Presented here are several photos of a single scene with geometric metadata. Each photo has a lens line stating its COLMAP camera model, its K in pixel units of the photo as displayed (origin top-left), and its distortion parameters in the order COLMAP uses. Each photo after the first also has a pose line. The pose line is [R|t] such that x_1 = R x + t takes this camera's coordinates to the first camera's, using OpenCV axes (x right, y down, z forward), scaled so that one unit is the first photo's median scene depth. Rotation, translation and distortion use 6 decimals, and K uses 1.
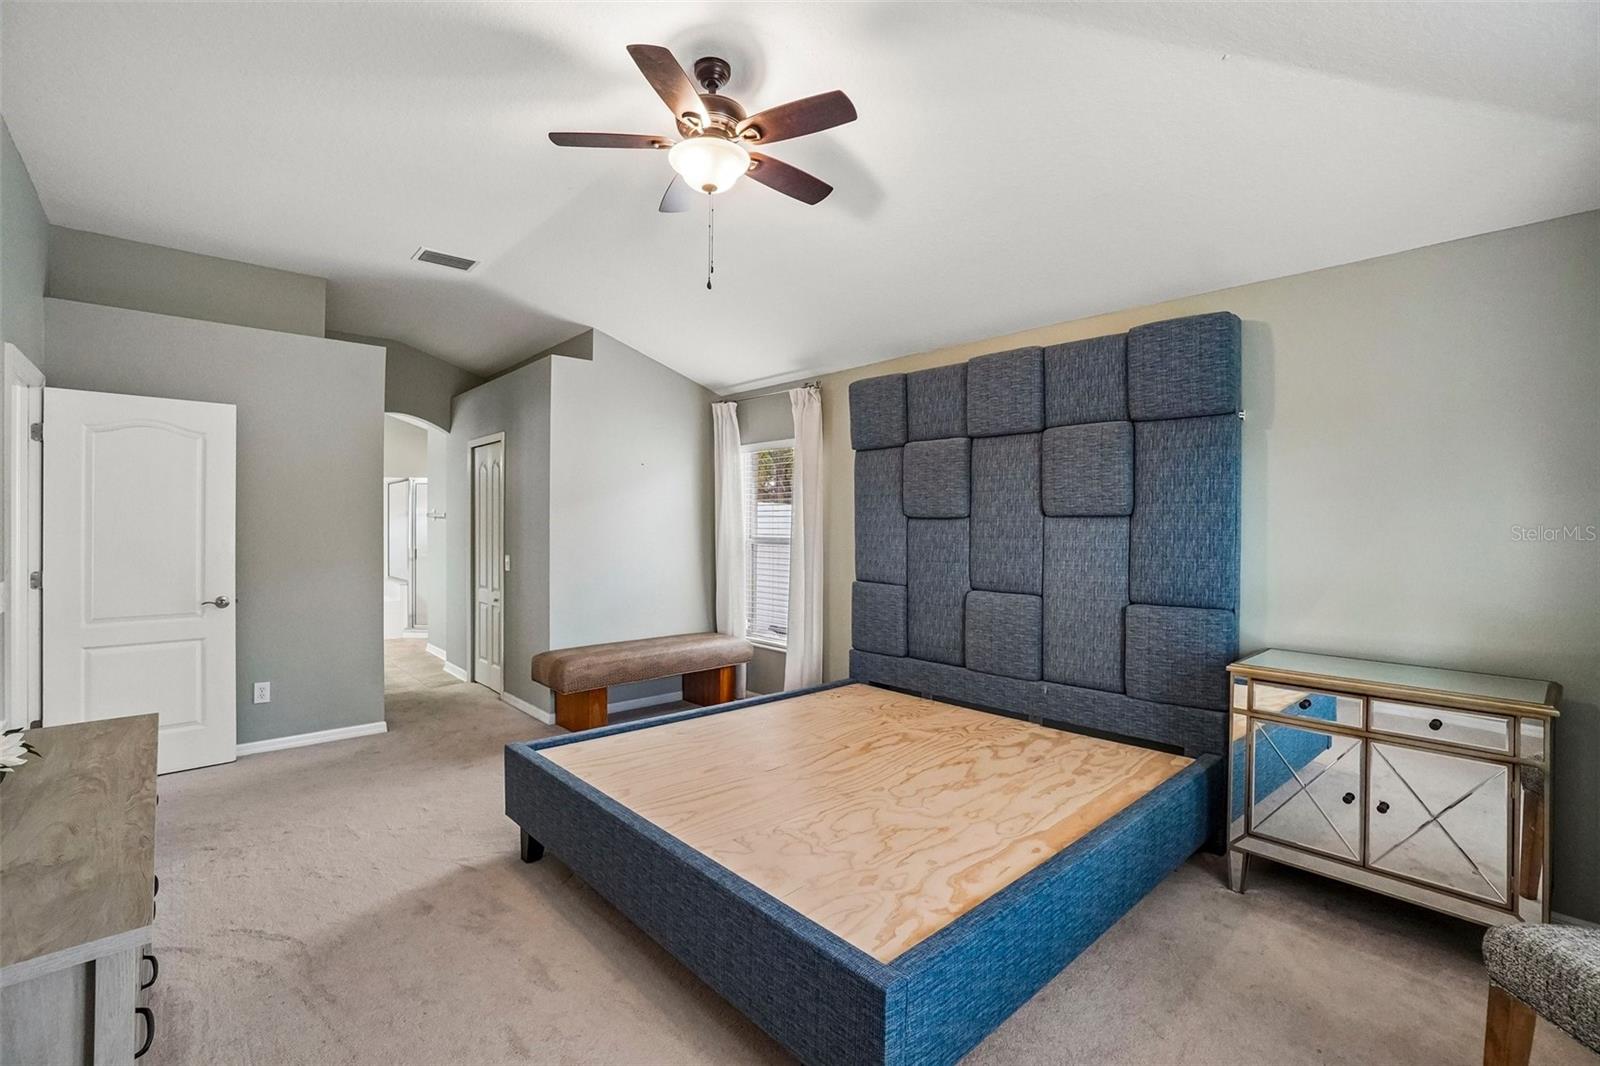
lens RADIAL K [[705.8, 0, 814.5], [0, 705.8, 522.6], [0, 0, 1]] dist [-0.062038, 0.021090]
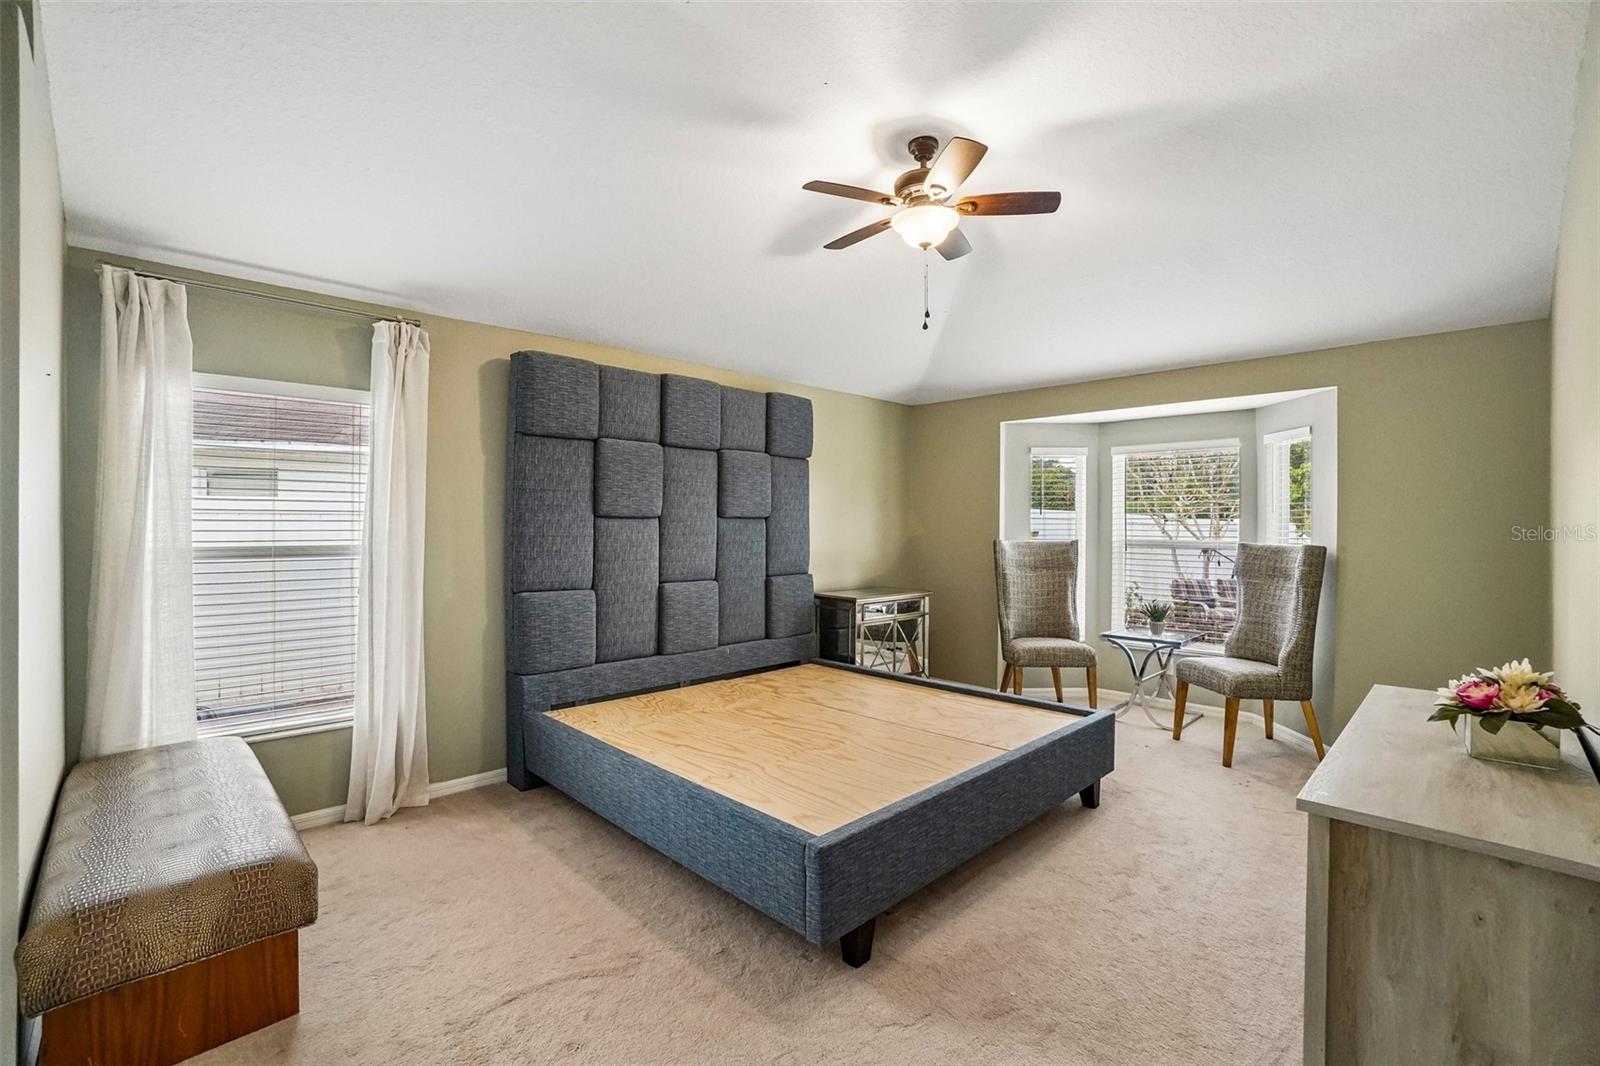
lens RADIAL K [[705.8, 0, 808.0], [0, 705.8, 529.3], [0, 0, 1]] dist [-0.062038, 0.021090]
pose [[-0.017233, -0.013244, 0.999764, -0.973525], [-0.007658, 0.999885, 0.013113, -0.005450], [-0.999822, -0.007430, -0.017332, 0.875153]]
